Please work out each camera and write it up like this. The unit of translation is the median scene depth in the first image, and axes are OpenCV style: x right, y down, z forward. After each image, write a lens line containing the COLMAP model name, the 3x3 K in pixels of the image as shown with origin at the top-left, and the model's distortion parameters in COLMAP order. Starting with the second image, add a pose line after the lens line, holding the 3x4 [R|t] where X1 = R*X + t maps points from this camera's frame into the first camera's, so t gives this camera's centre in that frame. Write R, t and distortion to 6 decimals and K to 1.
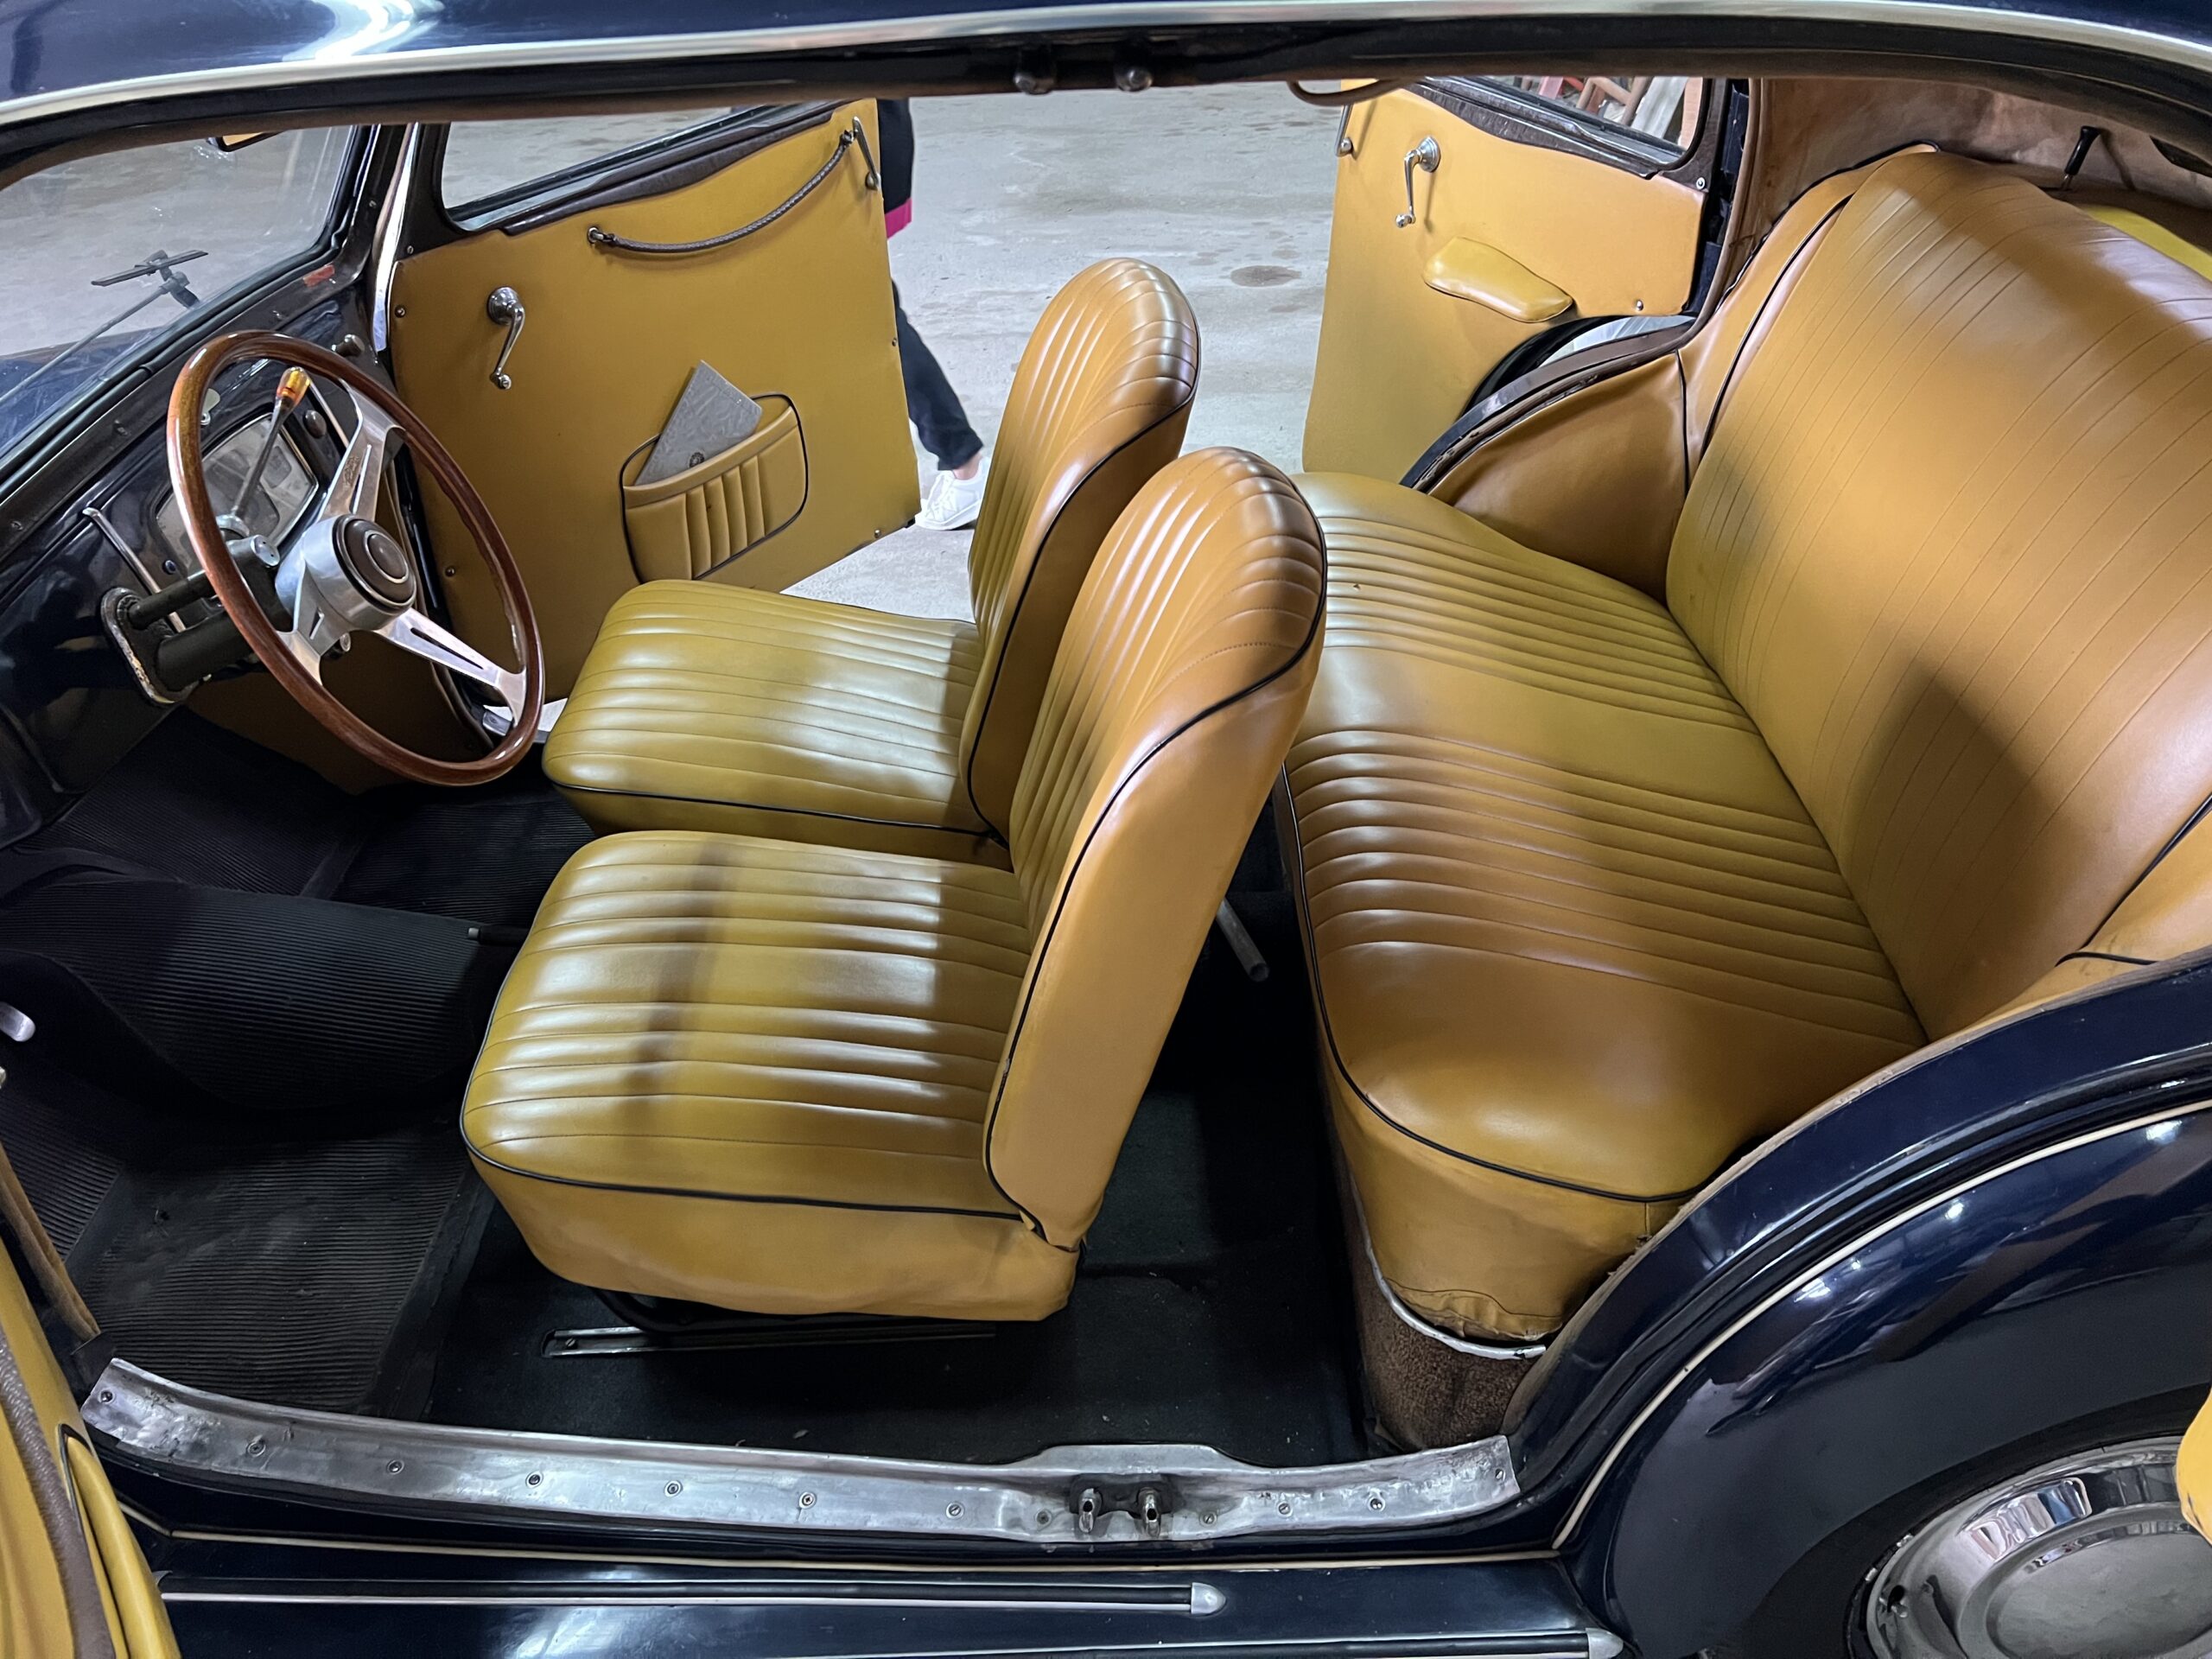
lens RADIAL K [[1662.8, 0, 1133.2], [0, 1662.8, 839.5], [0, 0, 1]] dist [0.040112, -0.054085]
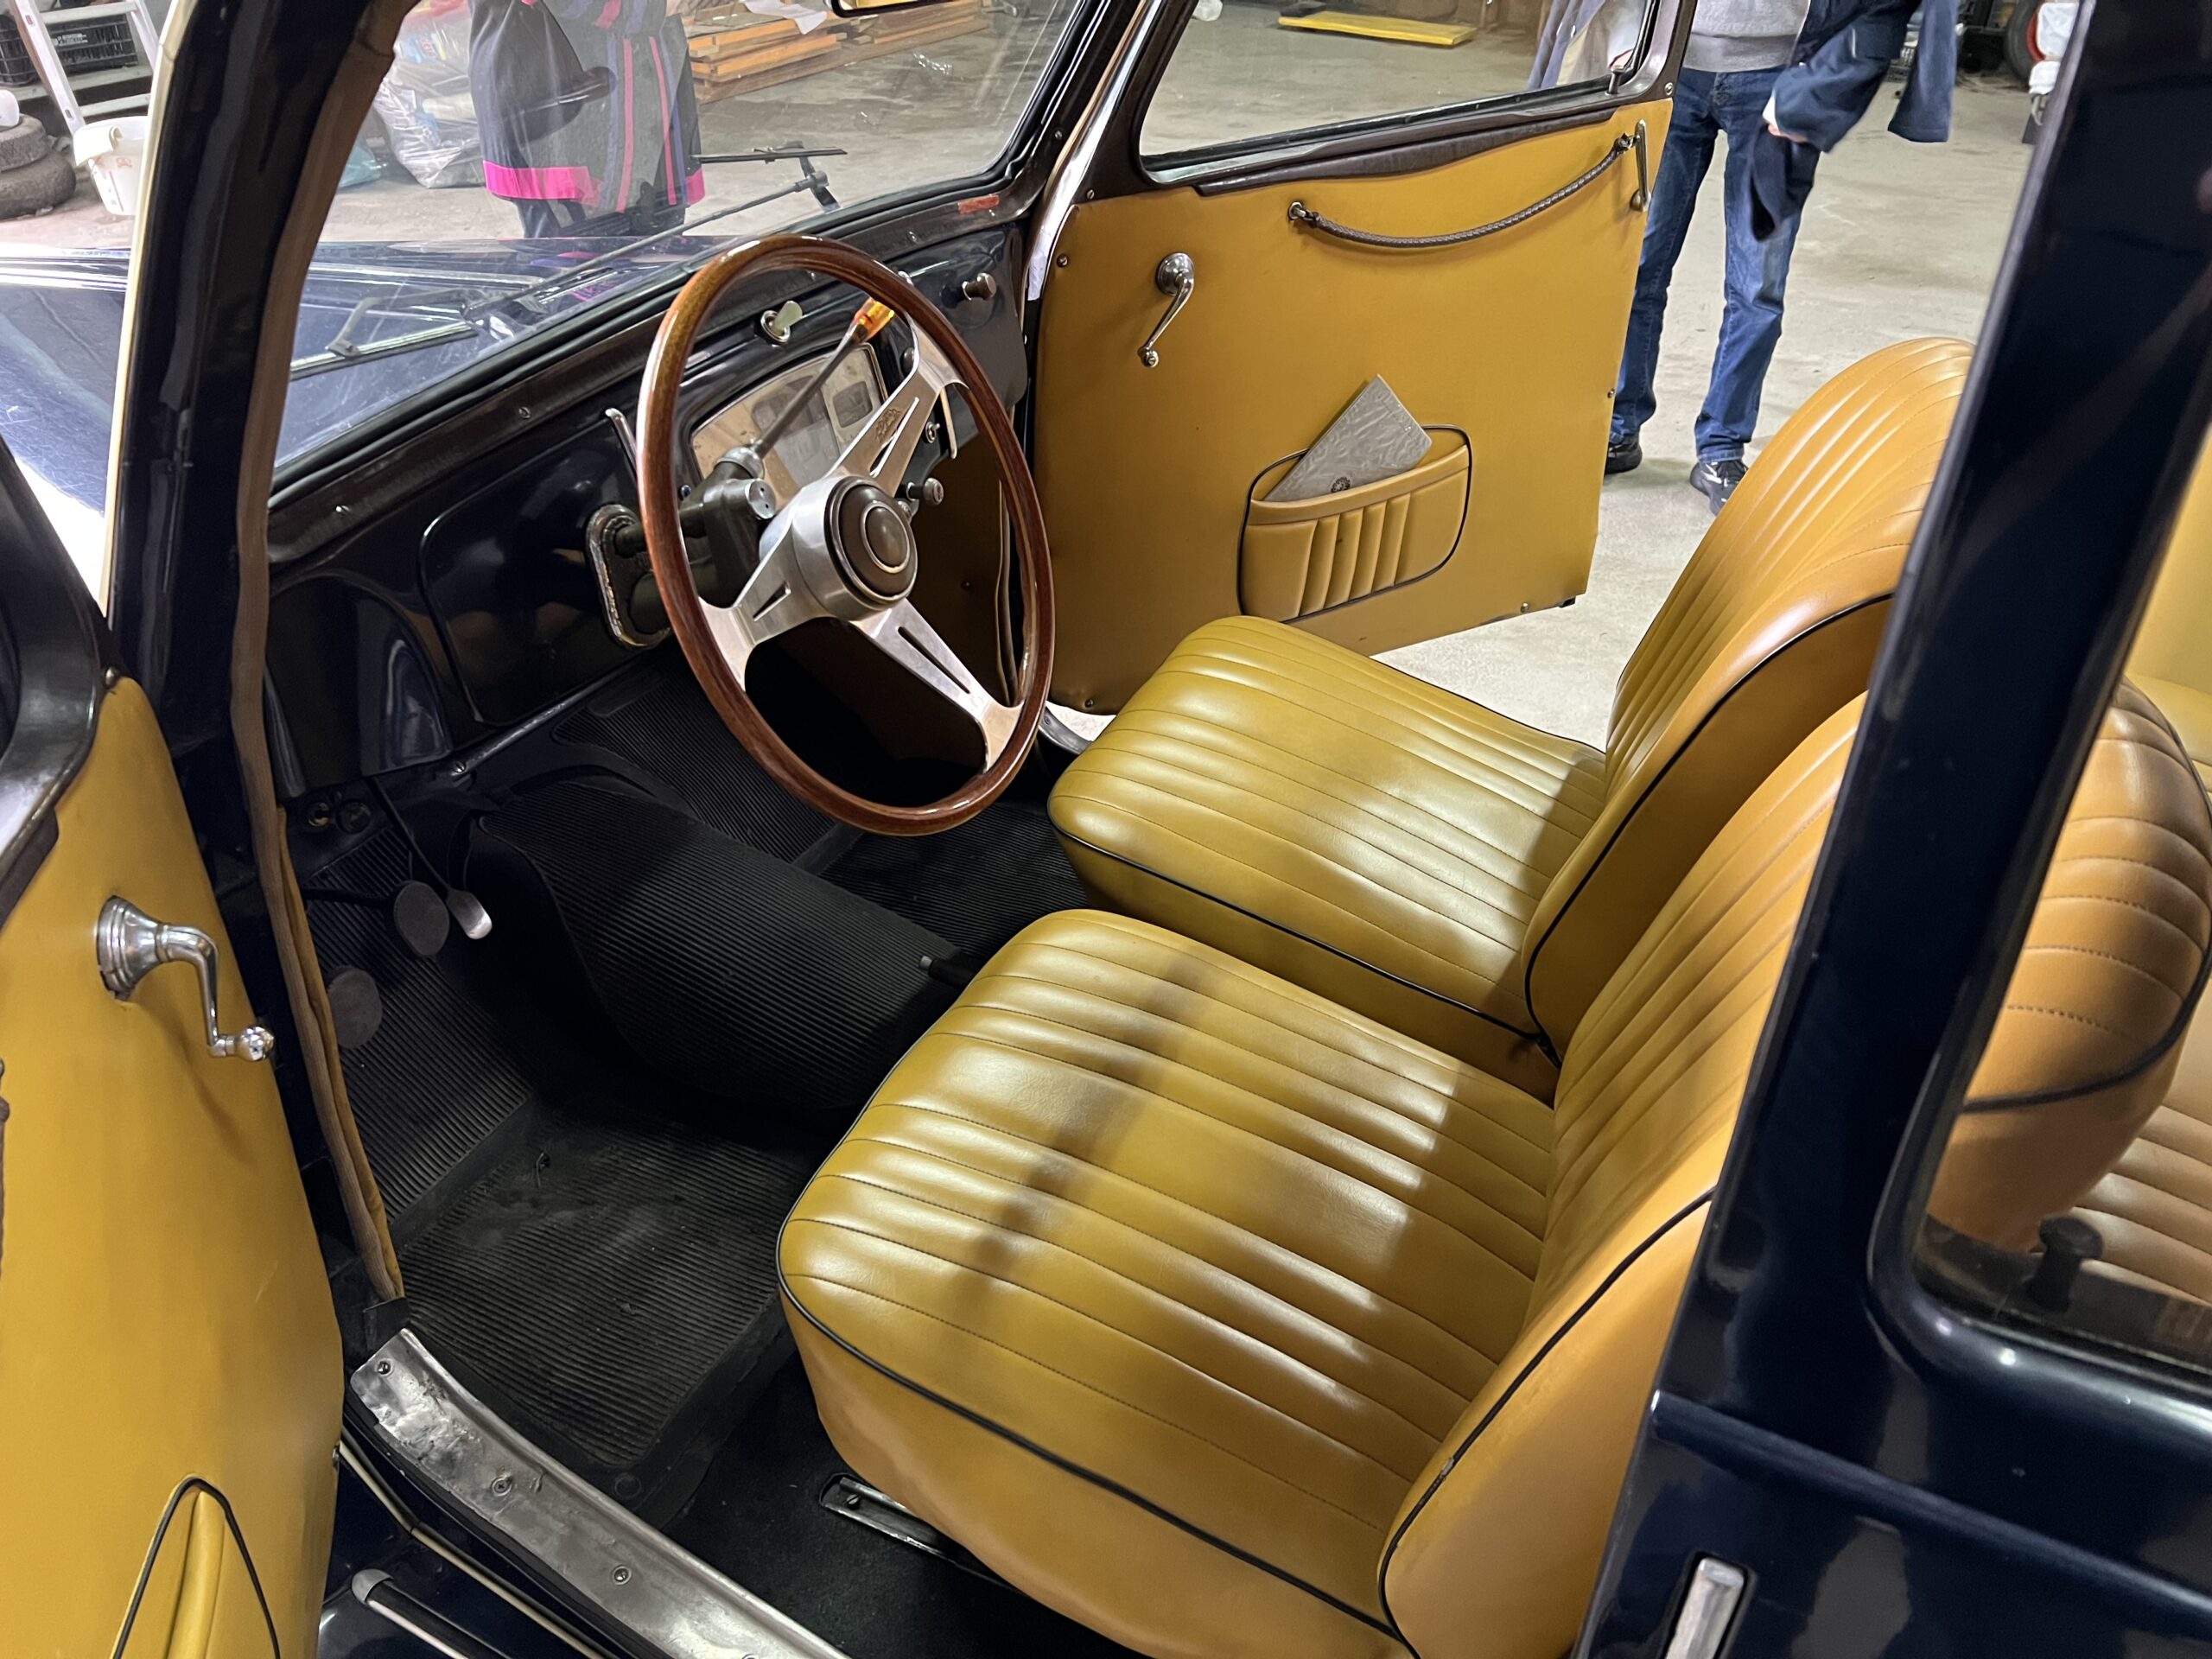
lens RADIAL K [[1662.8, 0, 1121.6], [0, 1662.8, 846.6], [0, 0, 1]] dist [0.040112, -0.054085]
pose [[0.897908, 0.275477, -0.343327, -0.021712], [-0.279893, 0.959291, 0.037703, -0.070101], [0.339737, 0.062241, 0.938459, 0.234495]]
